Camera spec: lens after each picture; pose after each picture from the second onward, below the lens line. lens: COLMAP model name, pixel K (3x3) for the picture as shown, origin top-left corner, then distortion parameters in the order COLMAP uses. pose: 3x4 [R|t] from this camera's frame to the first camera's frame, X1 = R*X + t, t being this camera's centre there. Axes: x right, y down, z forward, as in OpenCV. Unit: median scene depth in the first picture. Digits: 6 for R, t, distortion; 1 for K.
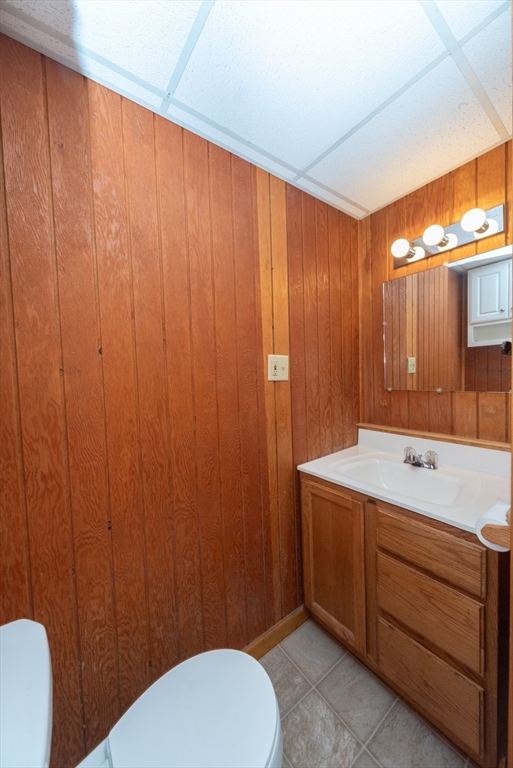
lens RADIAL K [[283.4, 0, 261.3], [0, 283.4, 386.2], [0, 0, 1]] dist [-0.000985, -0.000427]
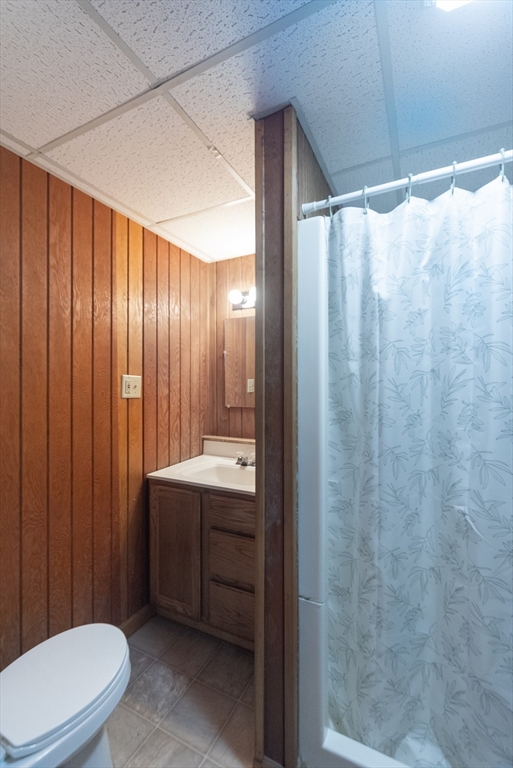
lens RADIAL K [[324.4, 0, 263.1], [0, 324.4, 384.8], [0, 0, 1]] dist [0.004684, -0.000358]
pose [[0.893035, 0.032643, 0.448801, -0.051704], [-0.007502, 0.998307, -0.057684, -0.001721], [-0.449924, 0.048147, 0.891768, -0.381159]]
